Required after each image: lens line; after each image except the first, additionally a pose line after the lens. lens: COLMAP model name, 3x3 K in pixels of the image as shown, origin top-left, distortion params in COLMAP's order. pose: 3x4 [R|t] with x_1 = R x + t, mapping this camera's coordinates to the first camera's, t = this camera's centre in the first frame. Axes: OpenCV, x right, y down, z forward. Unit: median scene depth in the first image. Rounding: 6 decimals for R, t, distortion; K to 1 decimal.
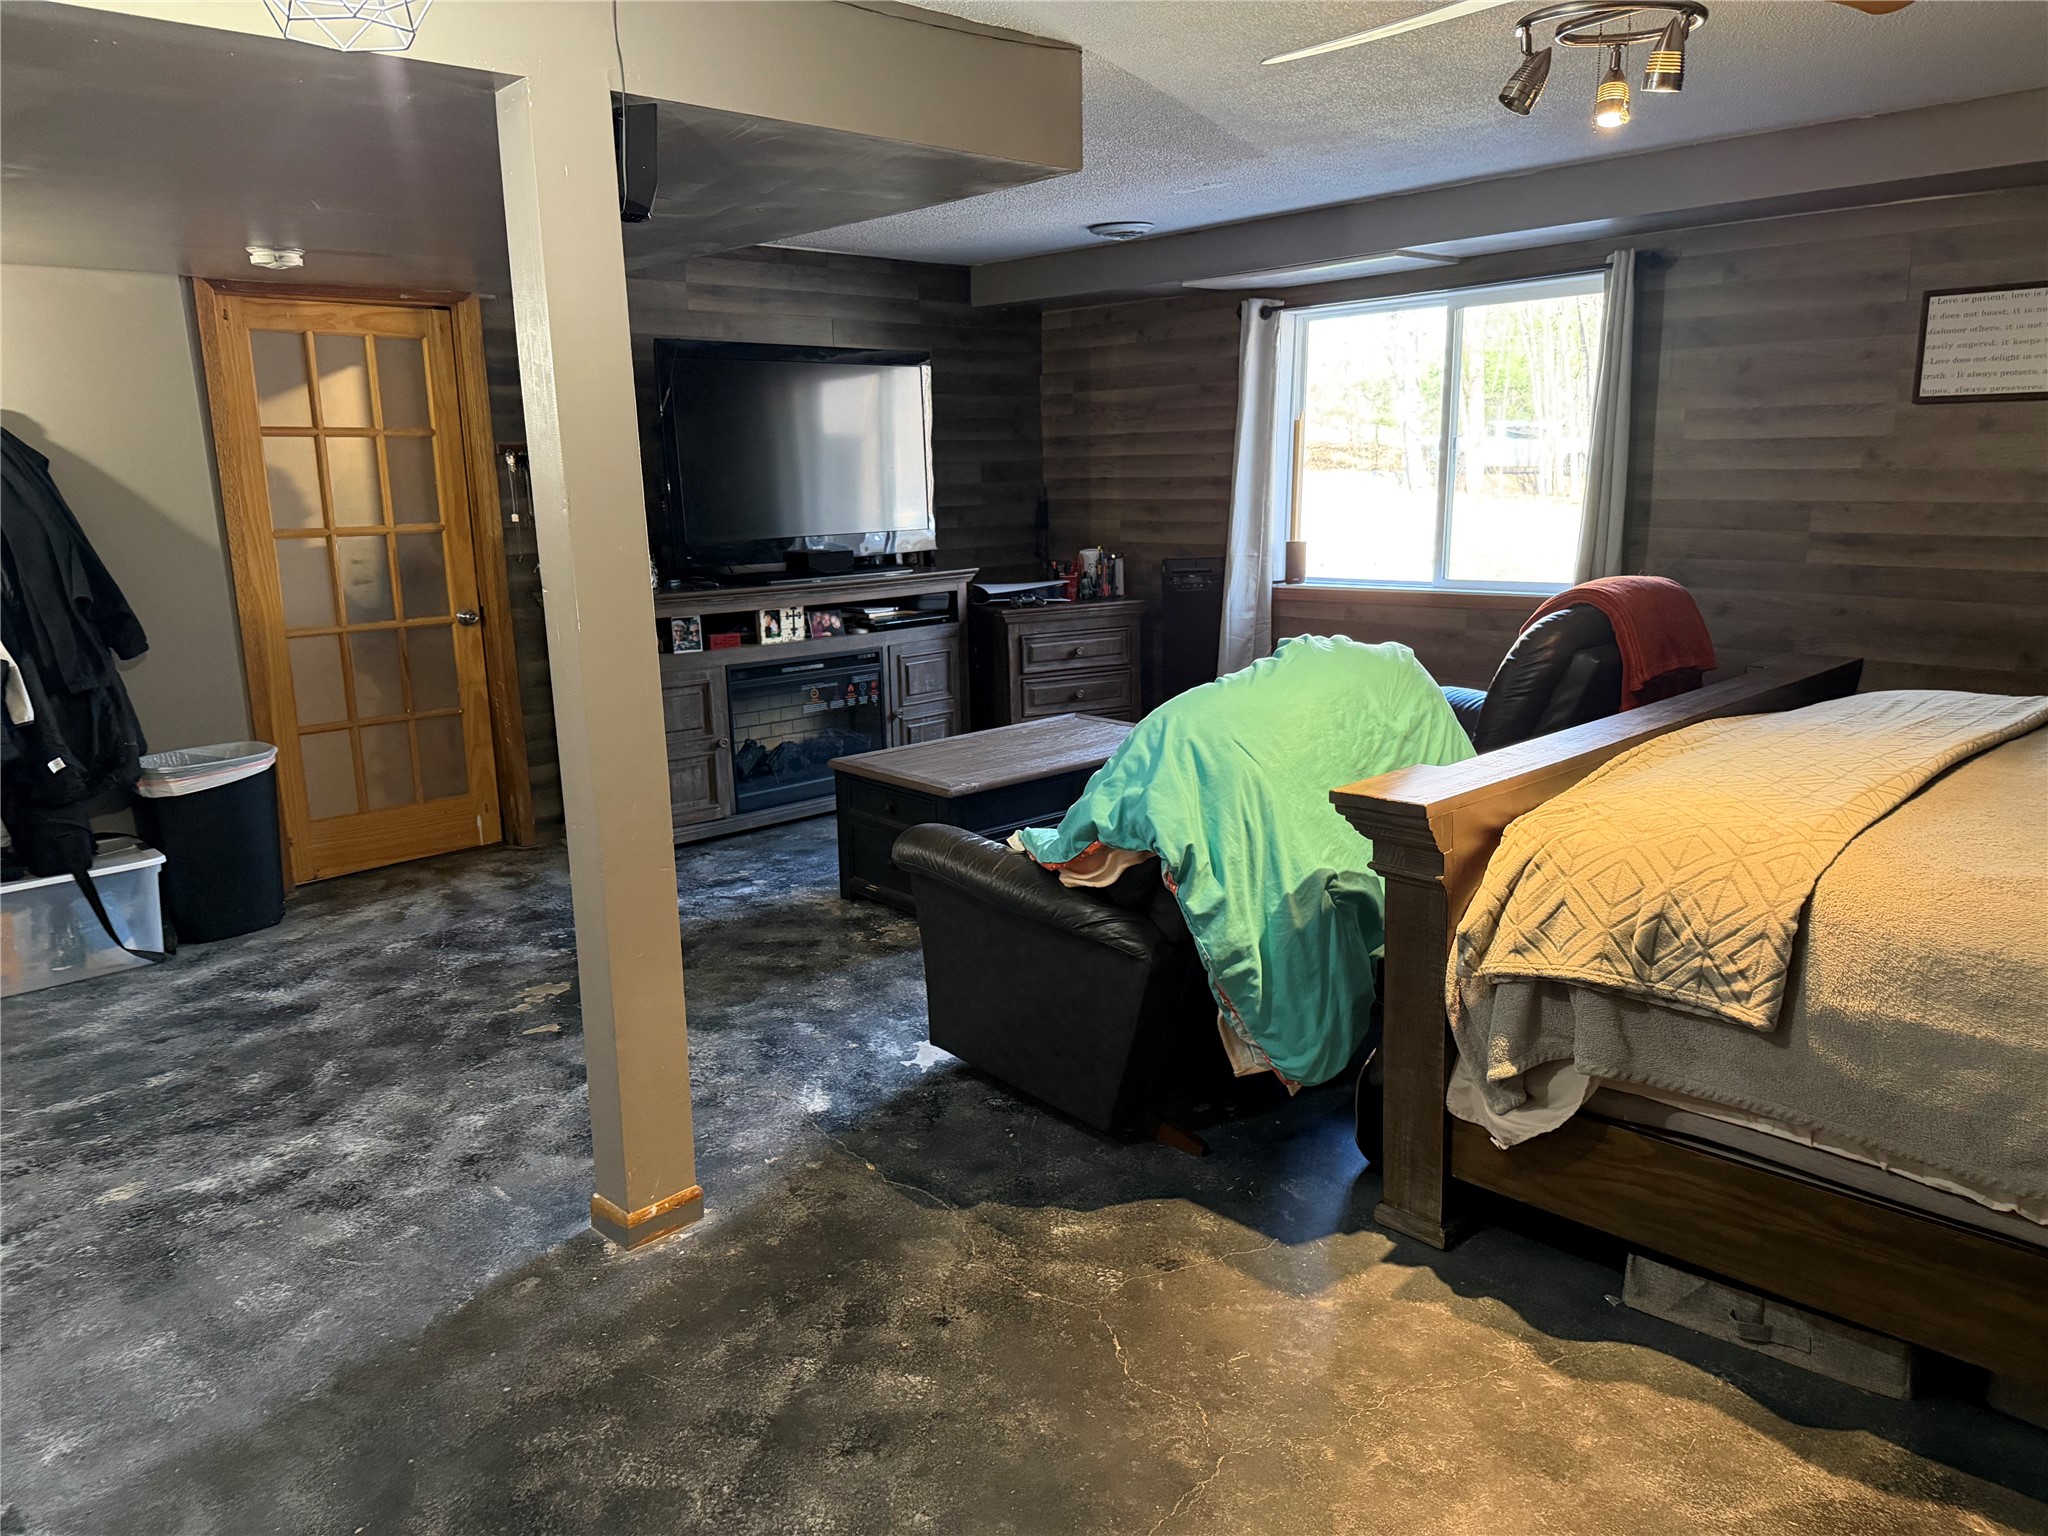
lens RADIAL K [[1432.5, 0, 1025.5], [0, 1432.5, 785.4], [0, 0, 1]] dist [0.085327, -0.108148]
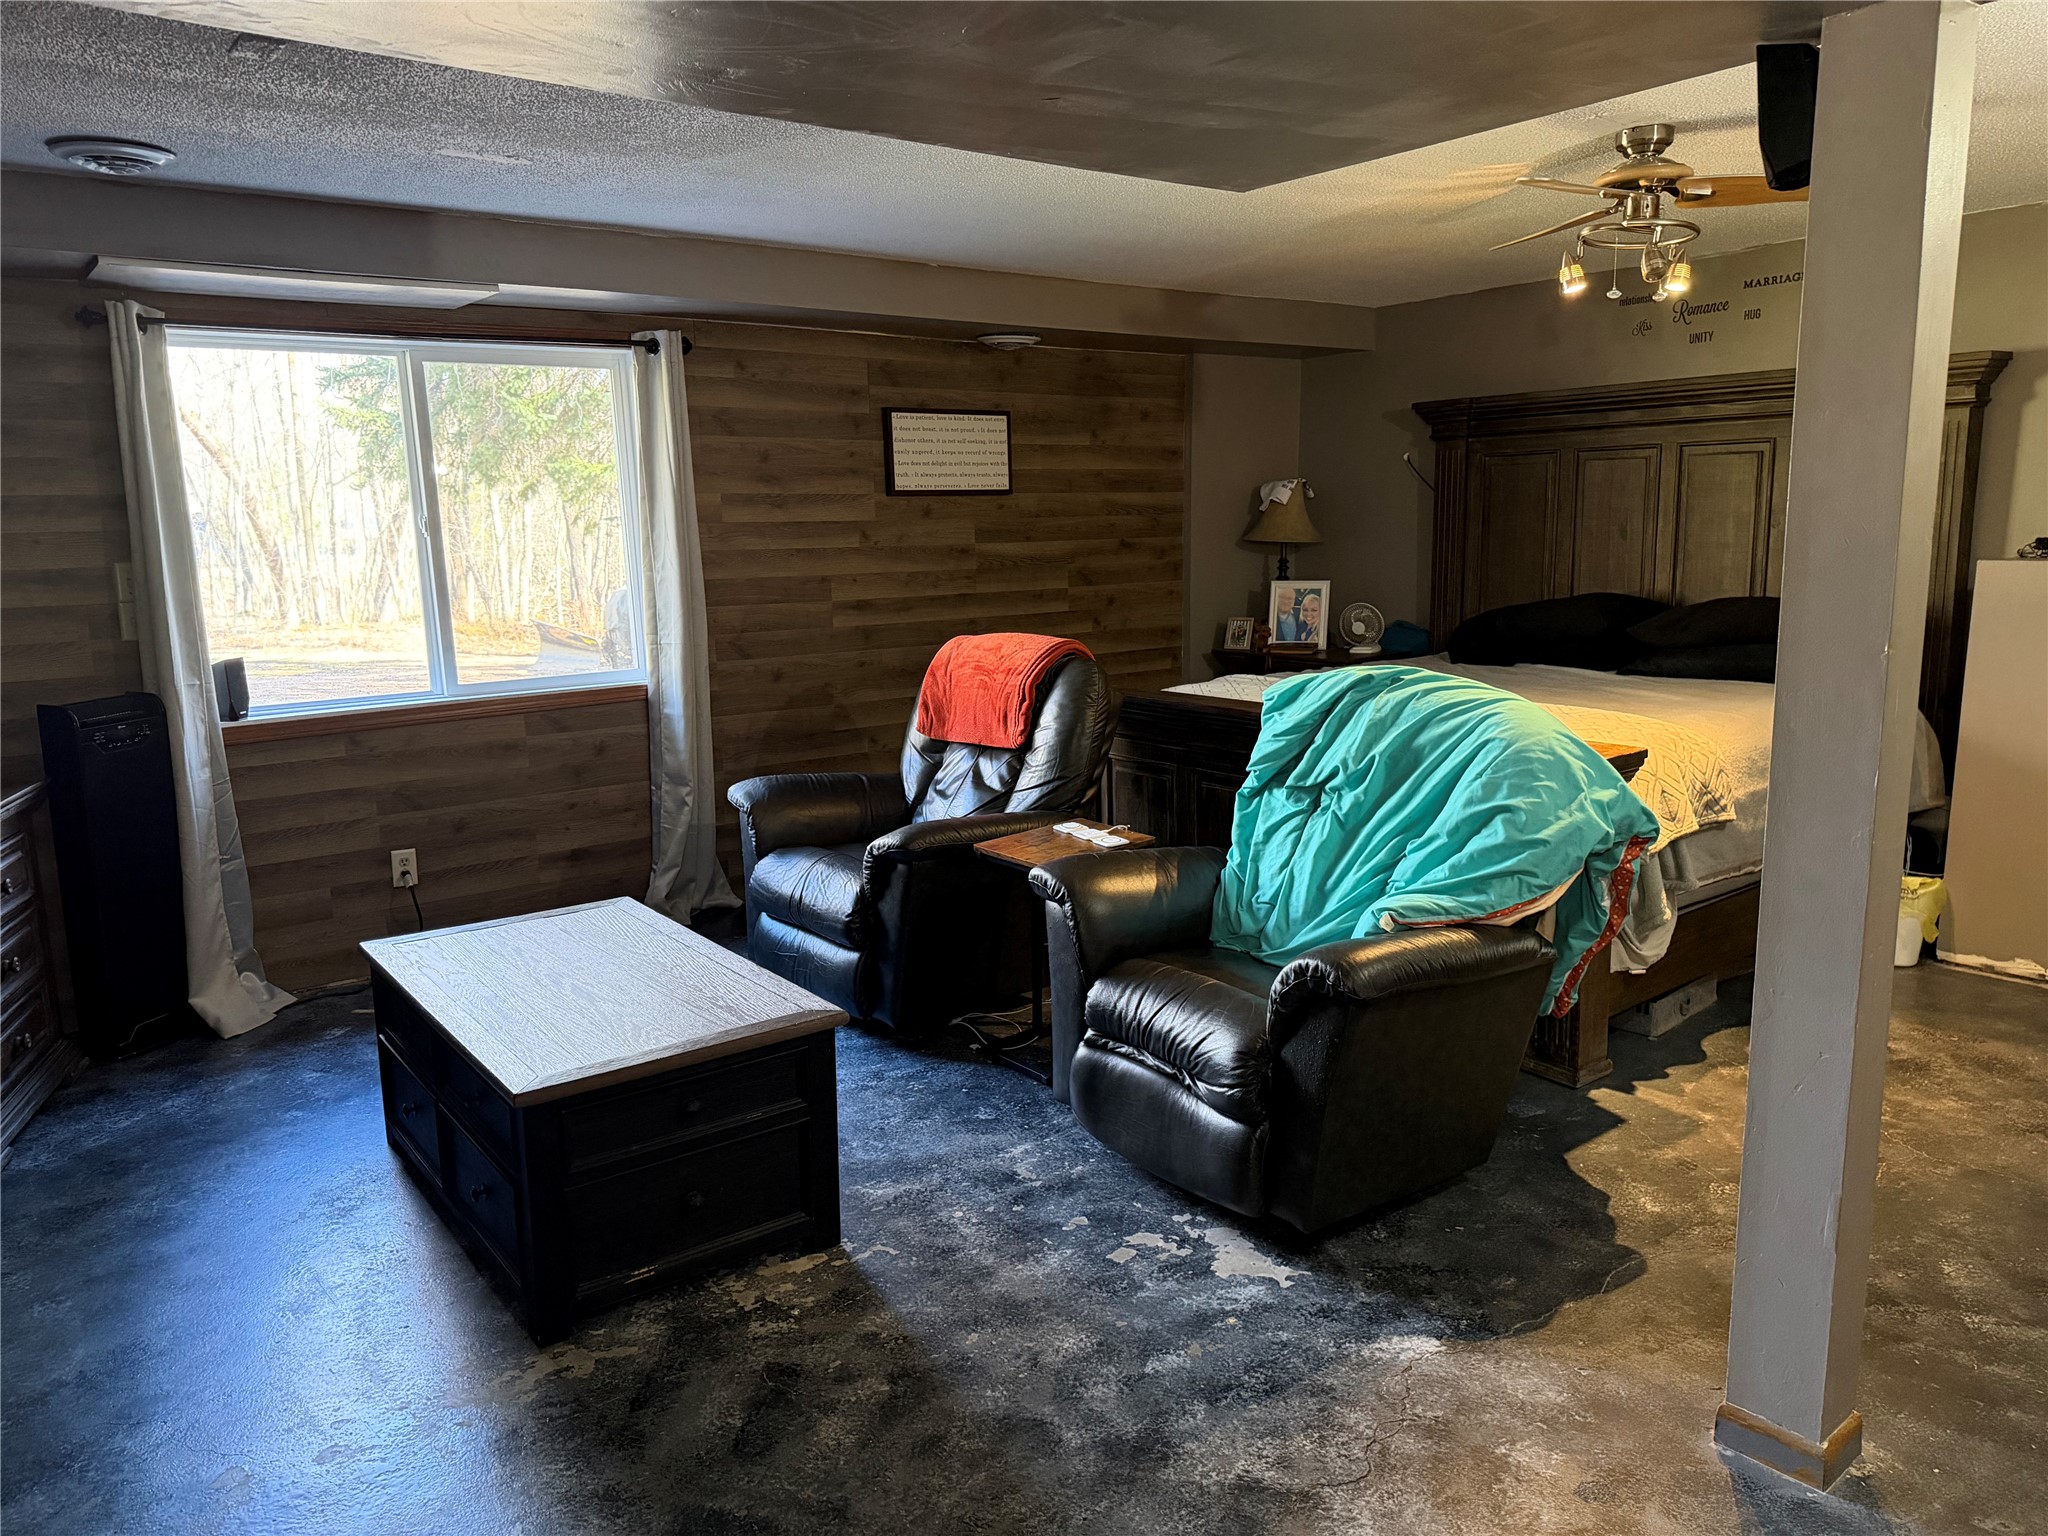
lens RADIAL K [[1432.5, 0, 1025.5], [0, 1432.5, 785.4], [0, 0, 1]] dist [0.085327, -0.108148]
pose [[0.087441, -0.160712, 0.983120, -0.645640], [0.239143, 0.961428, 0.135896, -0.159267], [-0.967039, 0.223223, 0.122501, 0.779422]]
